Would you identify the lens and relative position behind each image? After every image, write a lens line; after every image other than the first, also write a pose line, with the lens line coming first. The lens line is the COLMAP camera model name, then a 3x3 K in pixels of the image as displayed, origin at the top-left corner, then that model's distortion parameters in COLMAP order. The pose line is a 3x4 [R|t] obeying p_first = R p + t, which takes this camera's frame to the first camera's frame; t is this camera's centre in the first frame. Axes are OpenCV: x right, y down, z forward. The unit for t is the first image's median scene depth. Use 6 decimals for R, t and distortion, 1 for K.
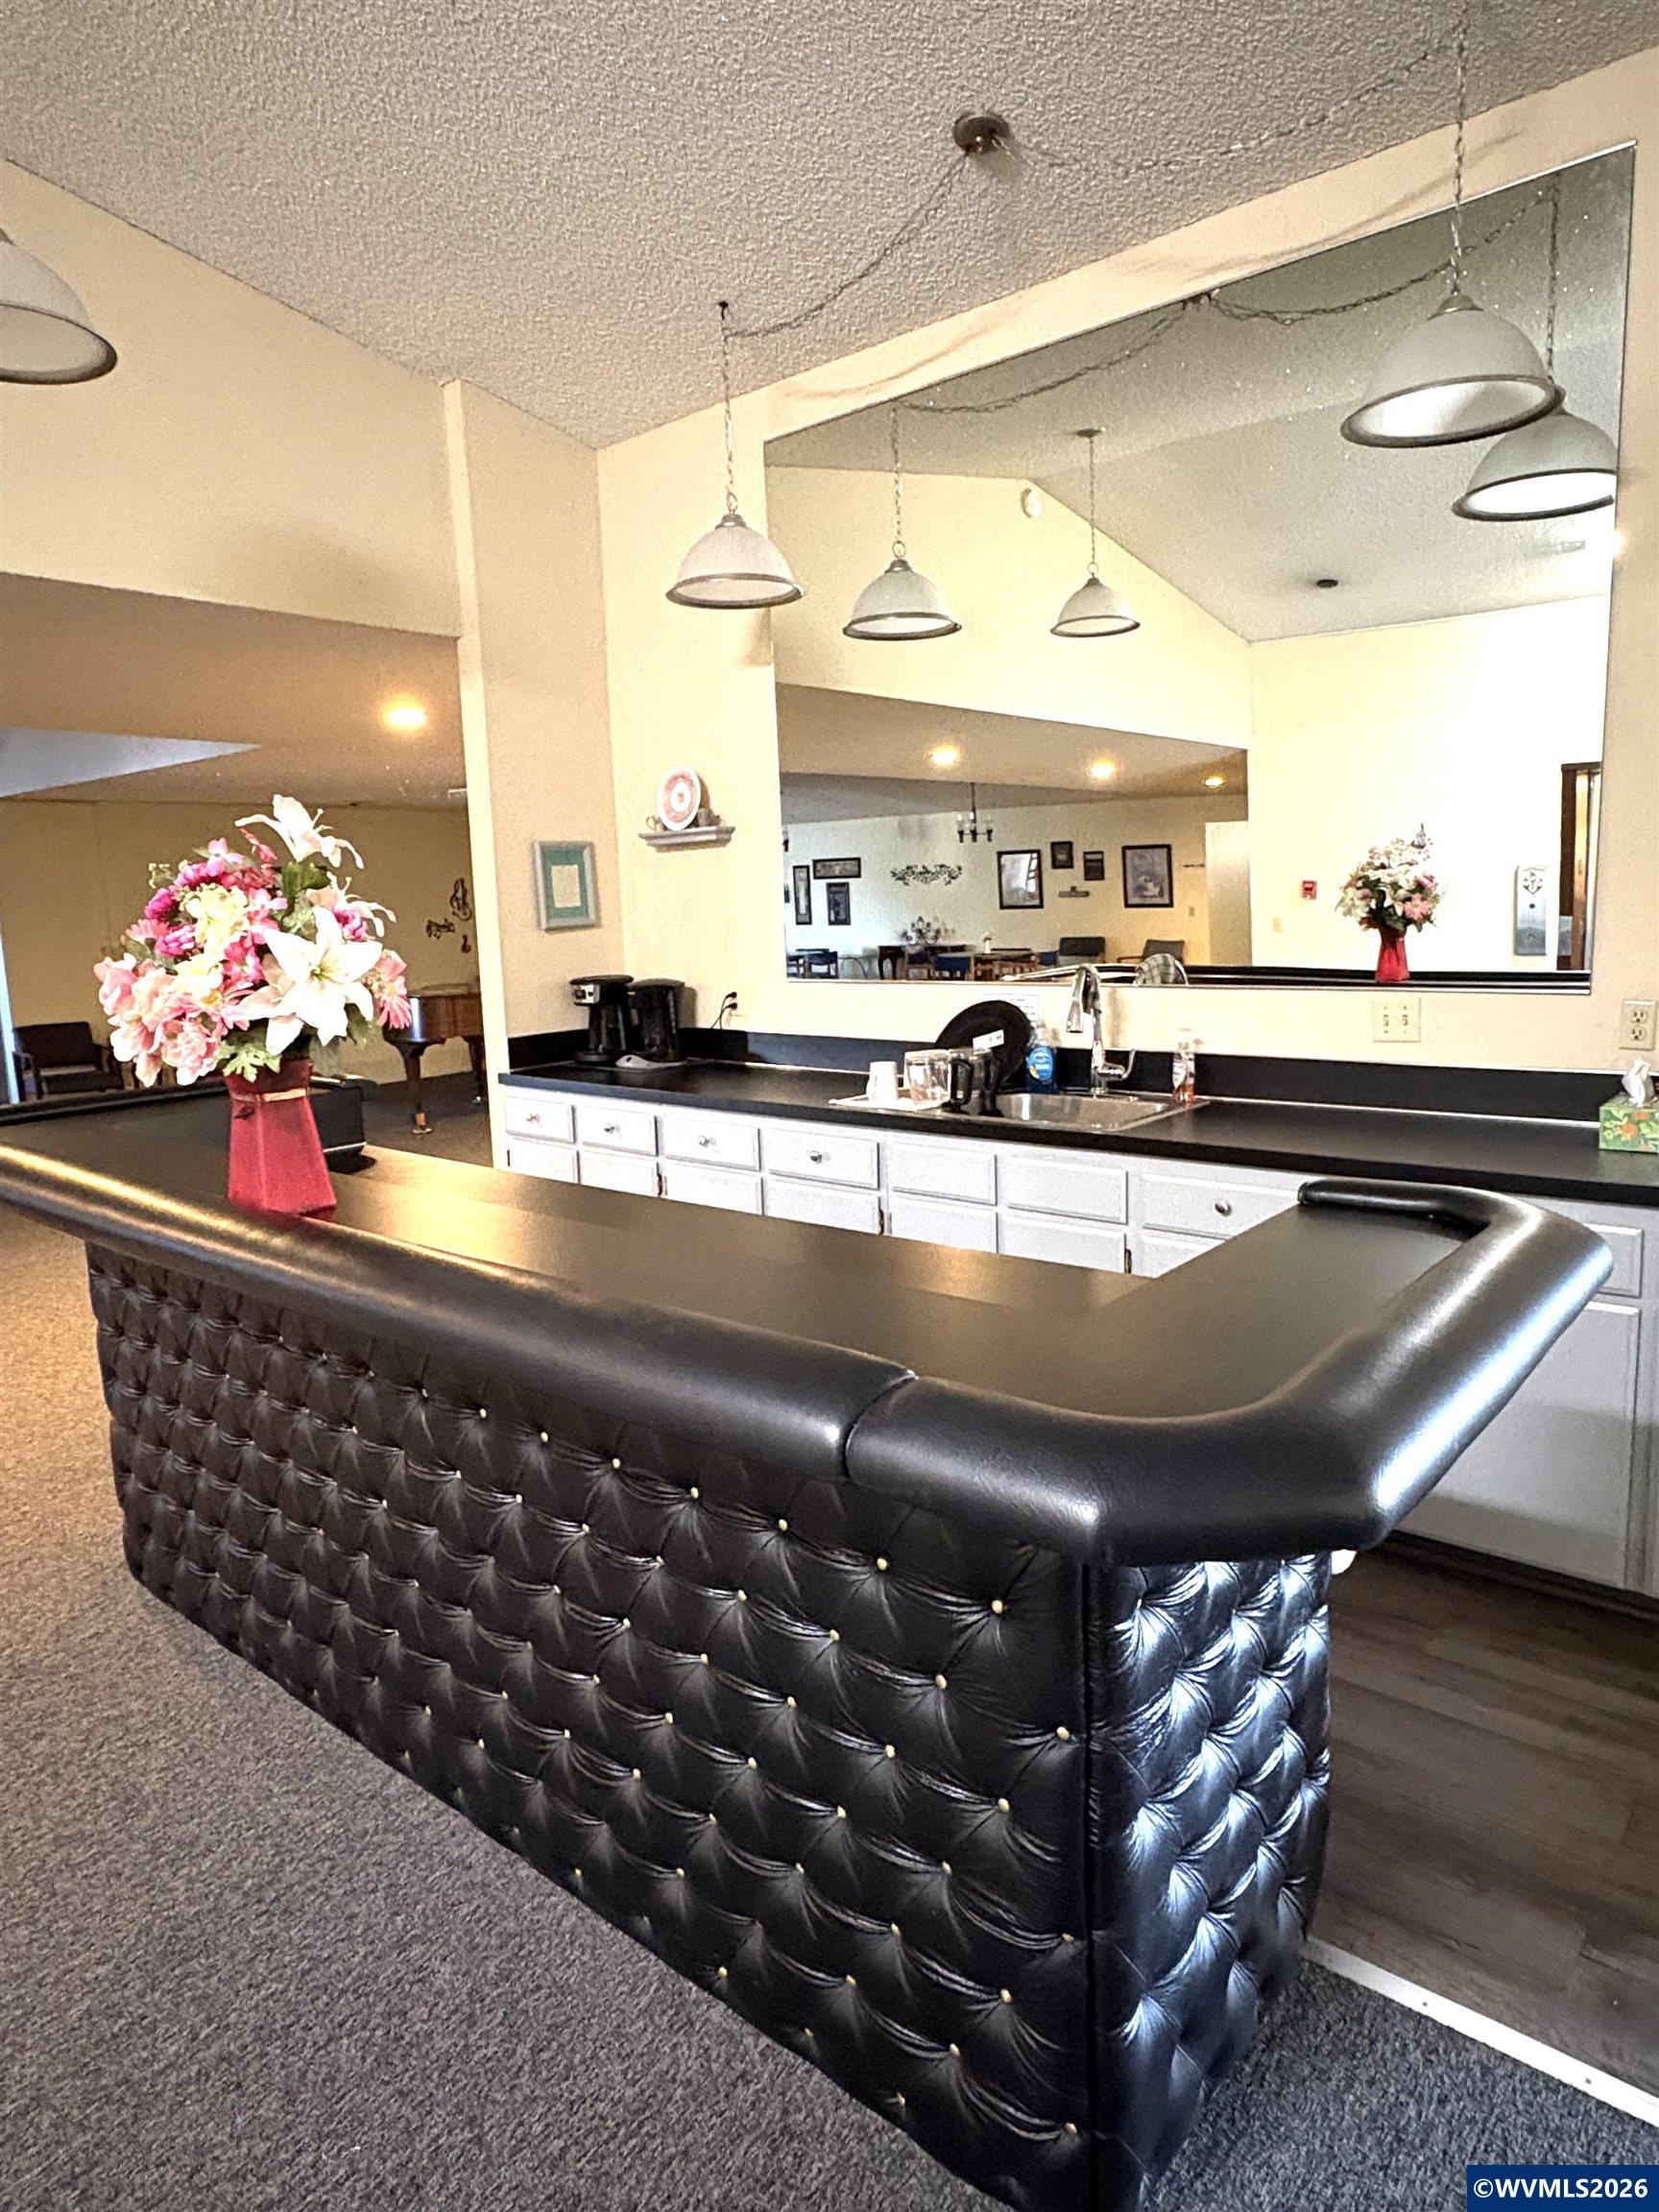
lens RADIAL K [[1332.8, 0, 828.4], [0, 1332.8, 1107.0], [0, 0, 1]] dist [0.007763, 0.000684]
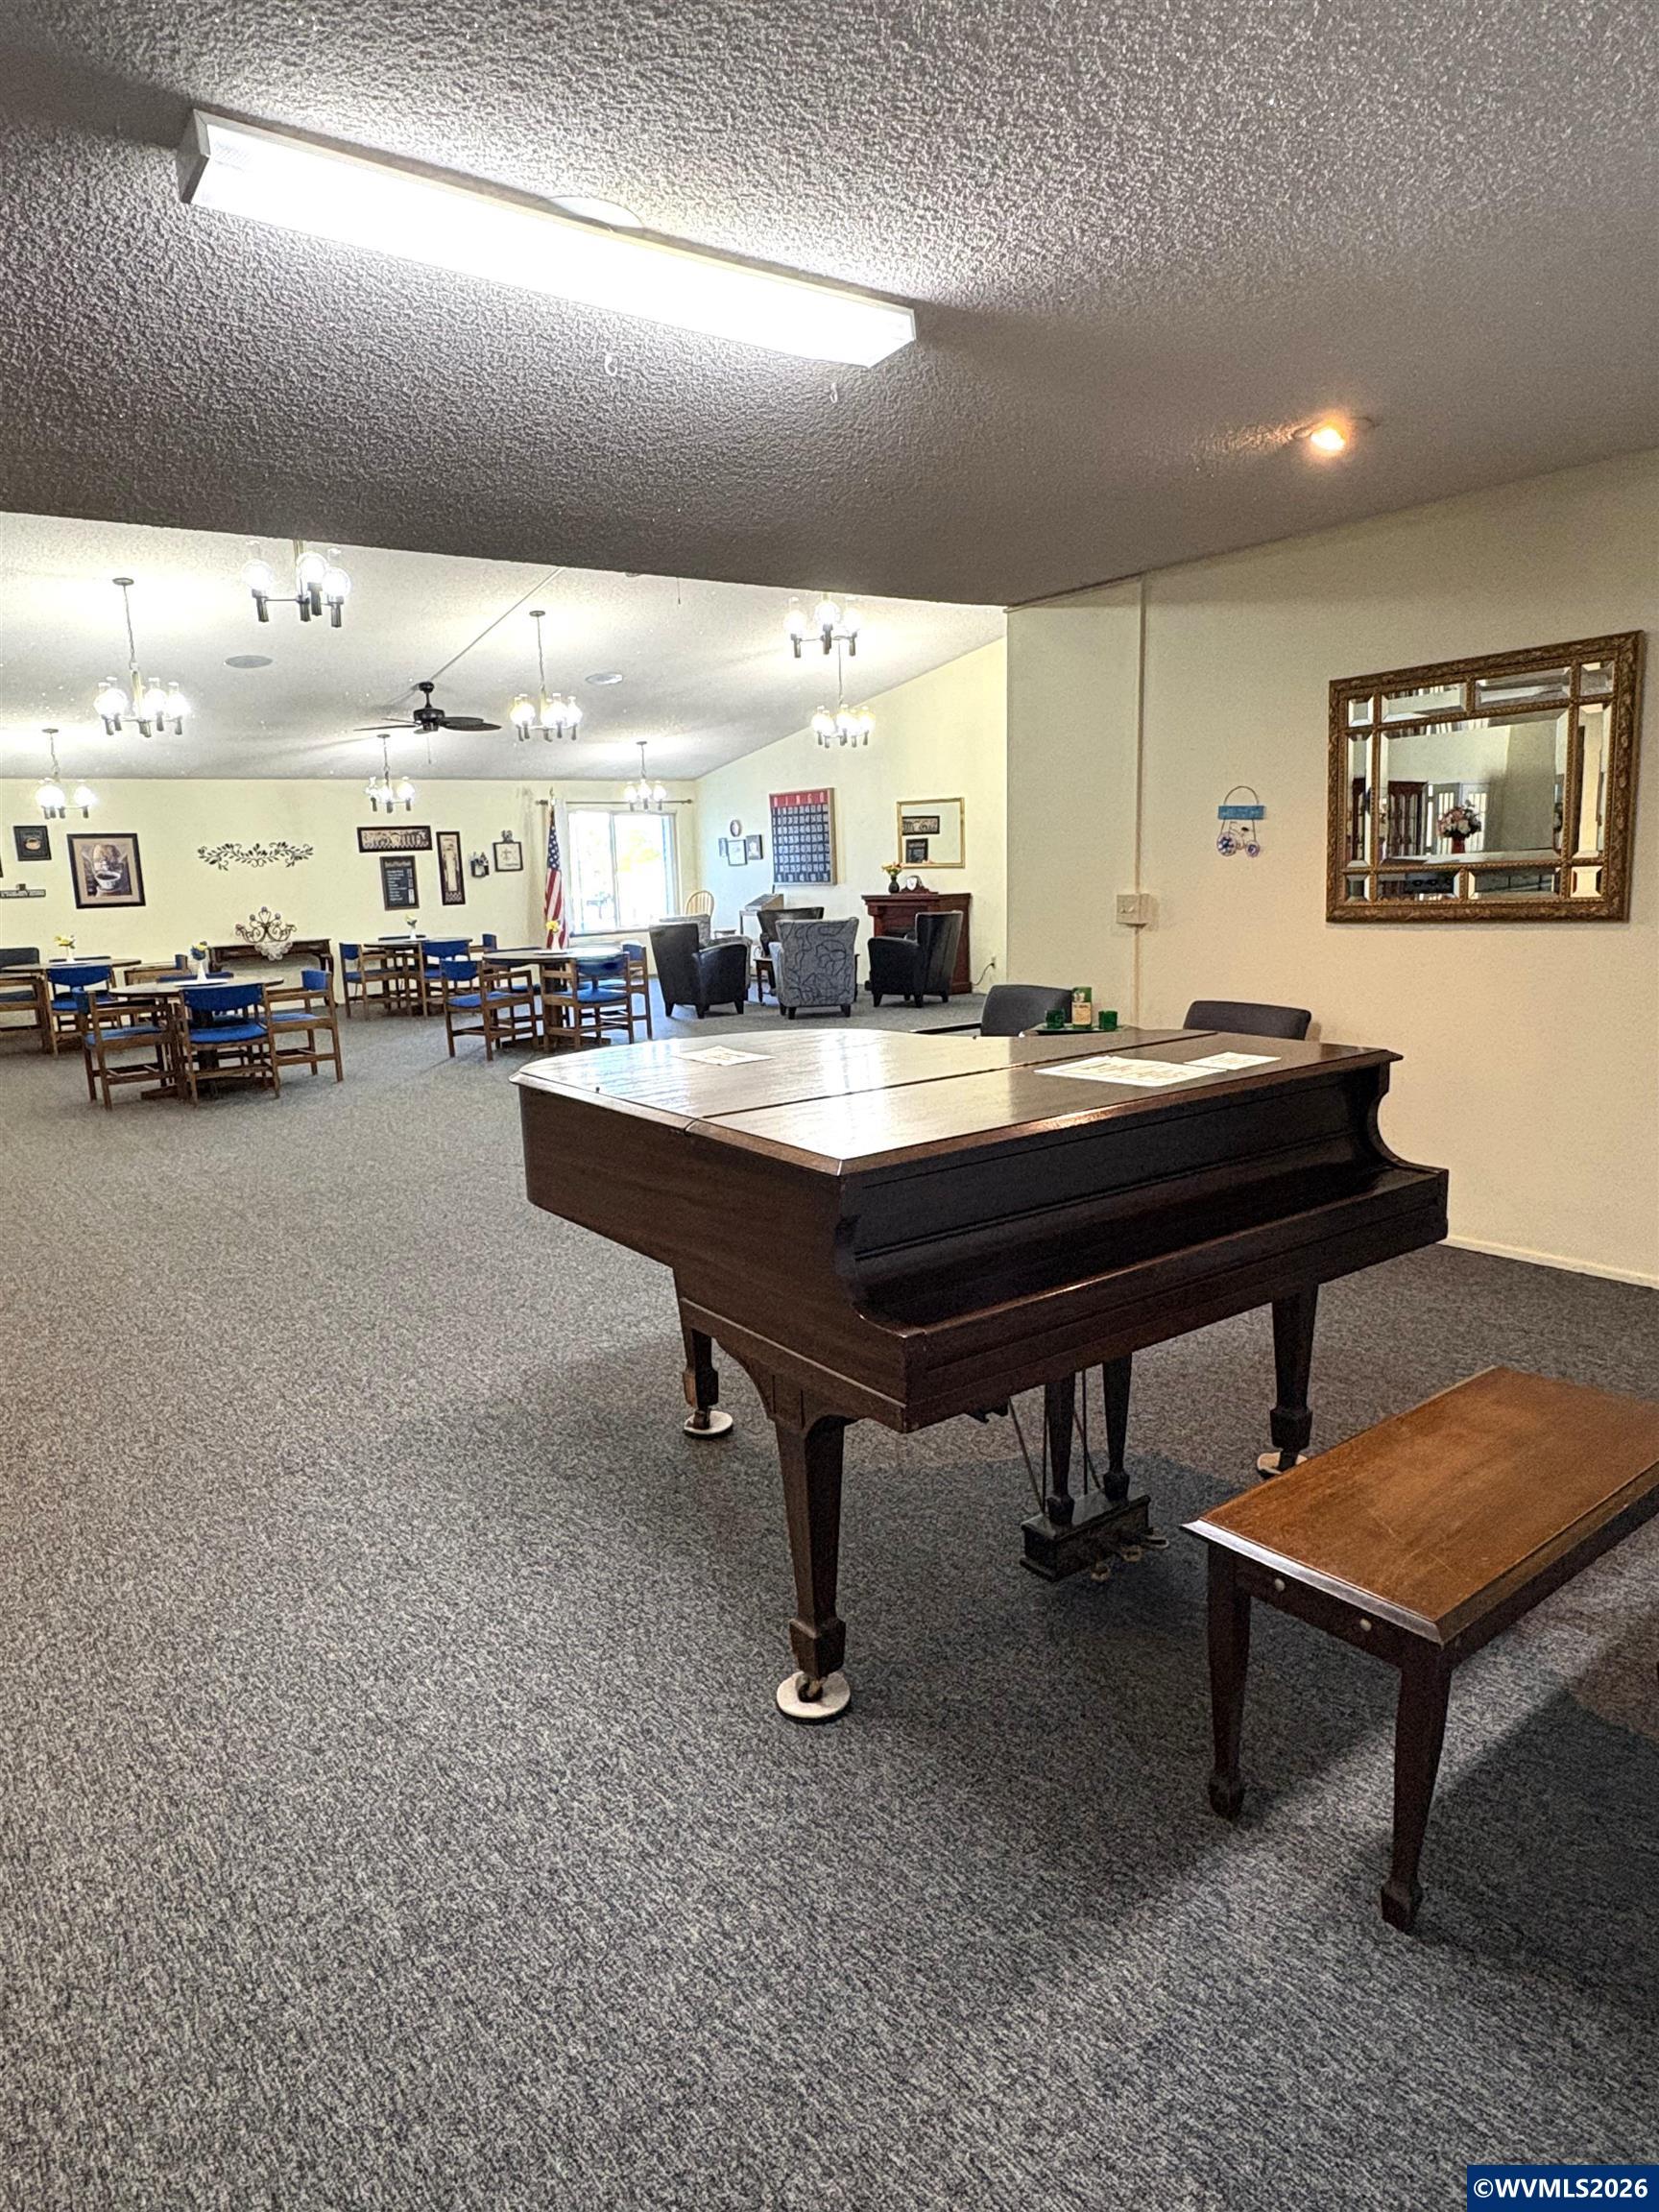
lens RADIAL K [[1332.8, 0, 830.4], [0, 1332.8, 1104.1], [0, 0, 1]] dist [0.007763, 0.000684]
pose [[0.231631, -0.165284, 0.958660, -0.671946], [0.187914, 0.974502, 0.122612, -0.067145], [-0.954482, 0.151744, 0.256784, 0.524702]]
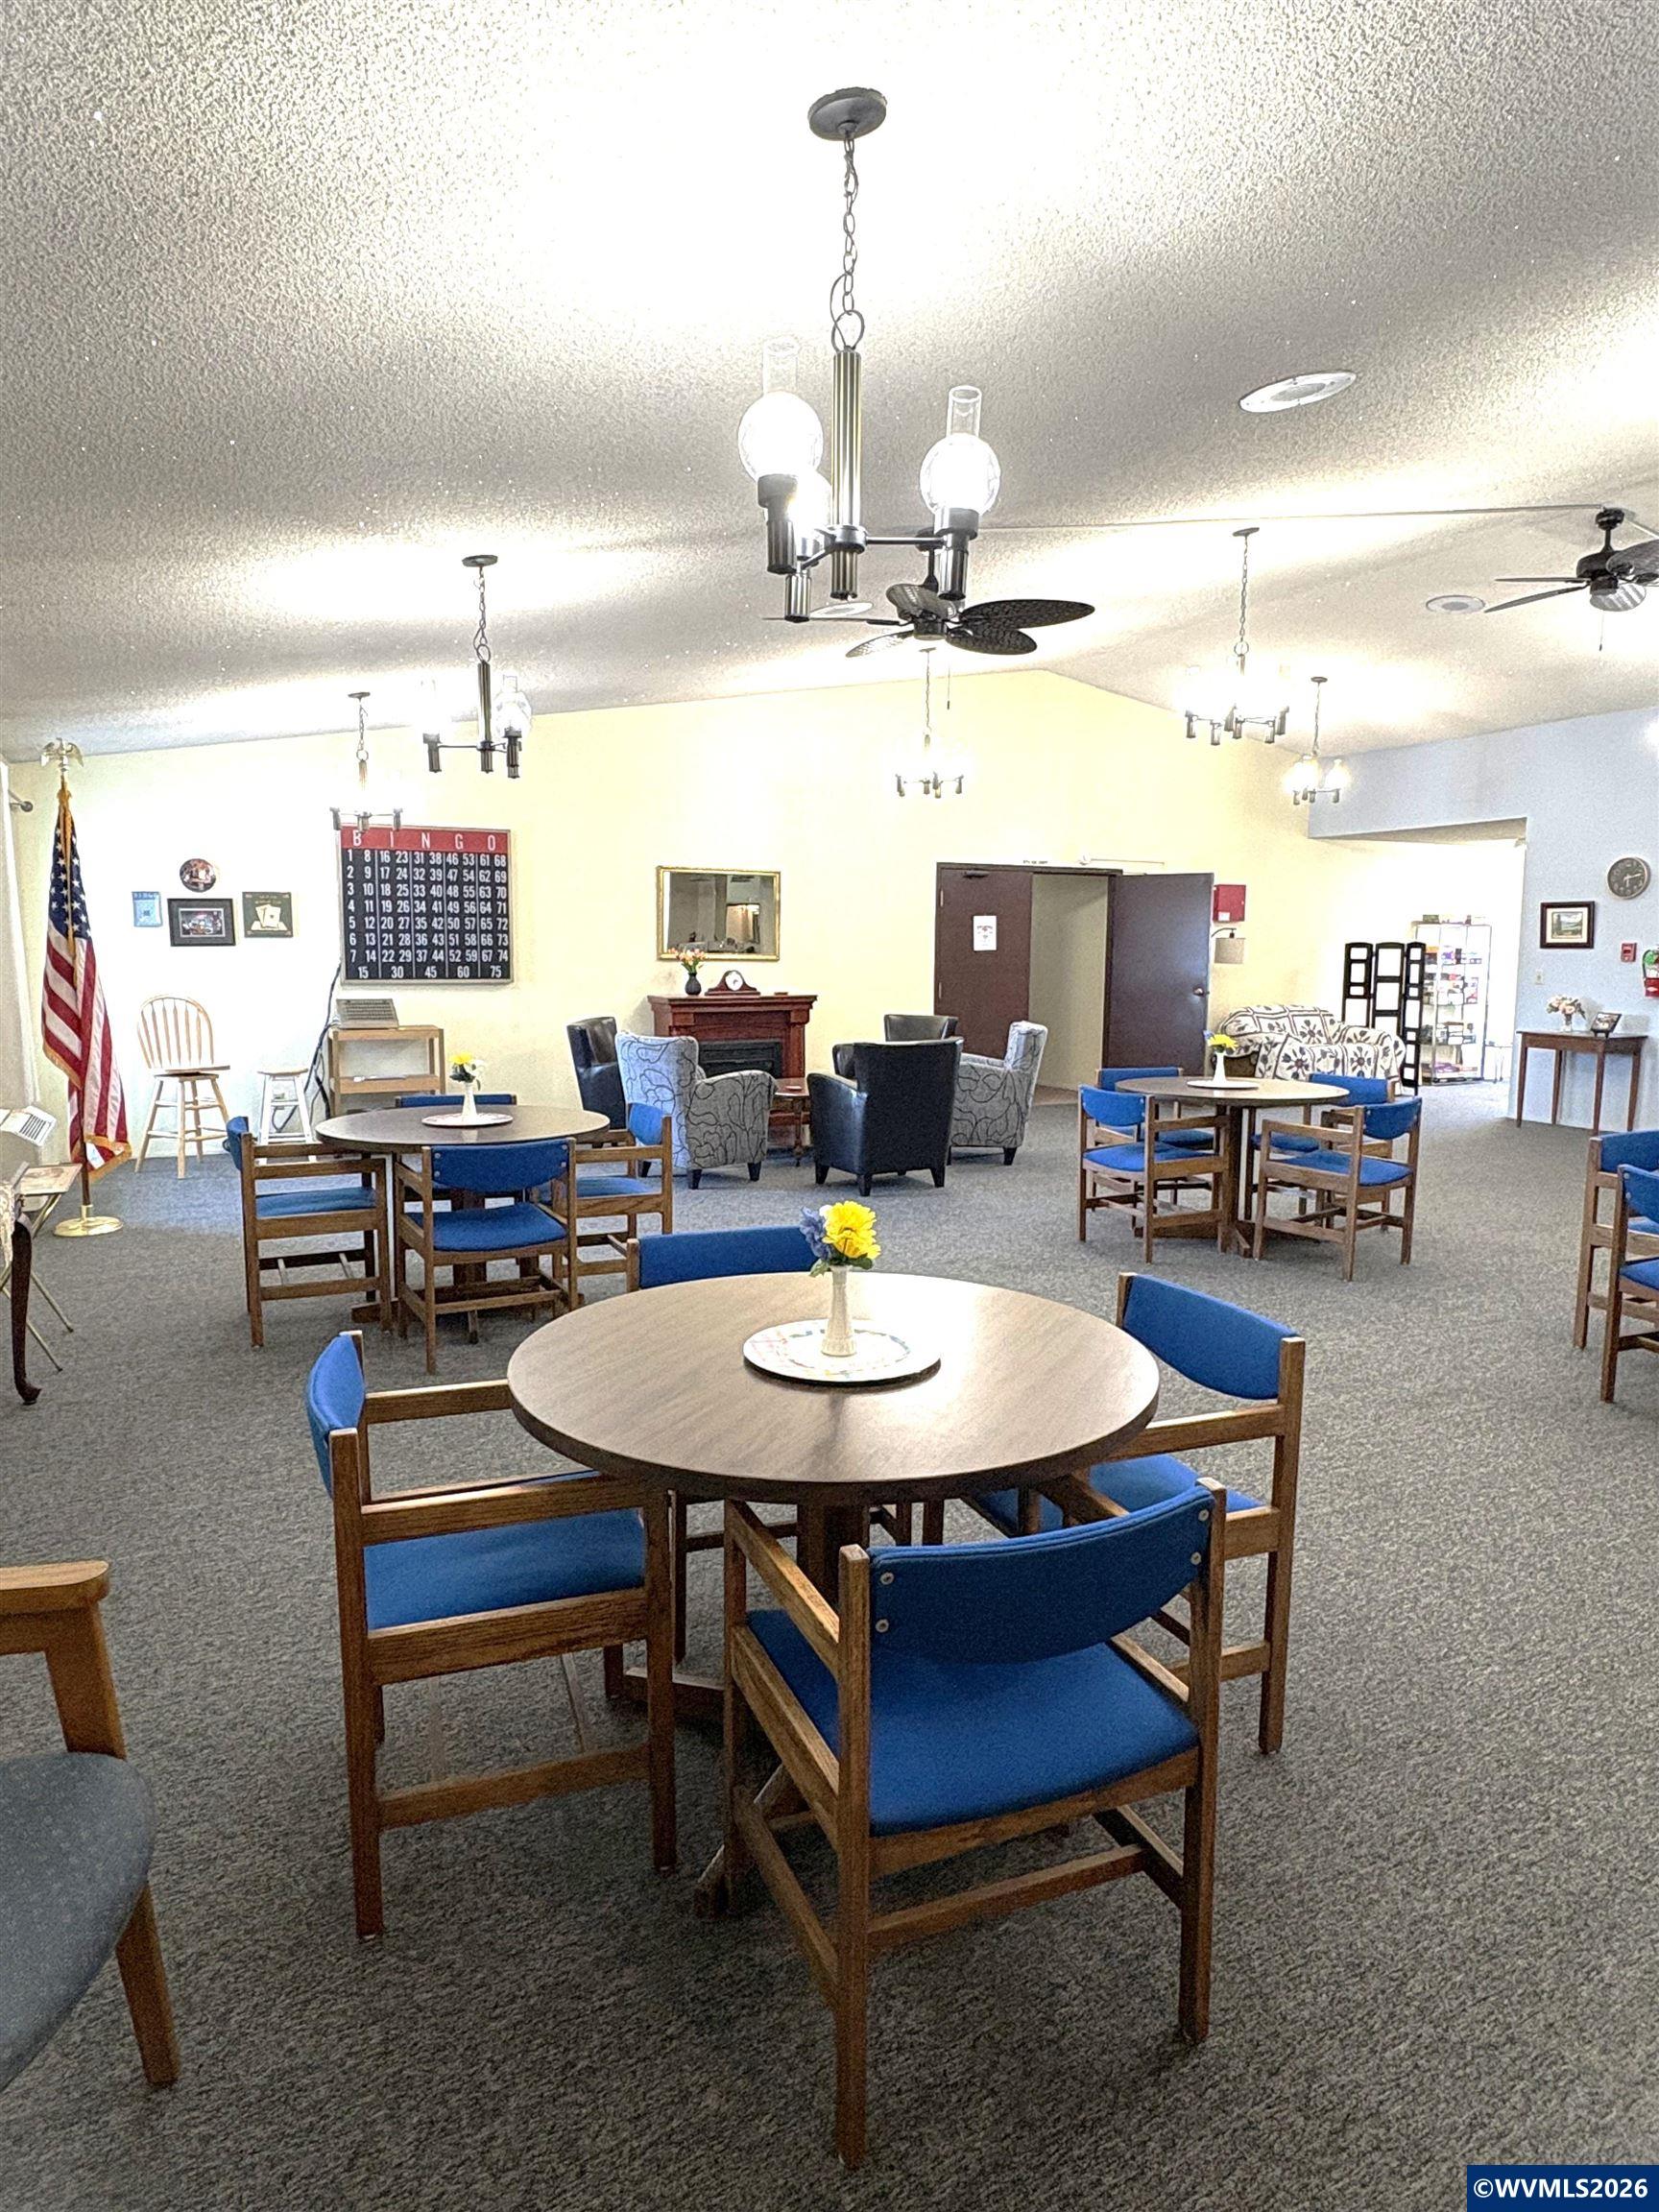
lens RADIAL K [[1332.8, 0, 829.1], [0, 1332.8, 1102.2], [0, 0, 1]] dist [0.007763, 0.000684]
pose [[-0.886691, -0.060493, 0.458388, -0.255409], [0.076814, 0.958354, 0.275060, -0.174332], [-0.455937, 0.279104, -0.845117, 1.048903]]
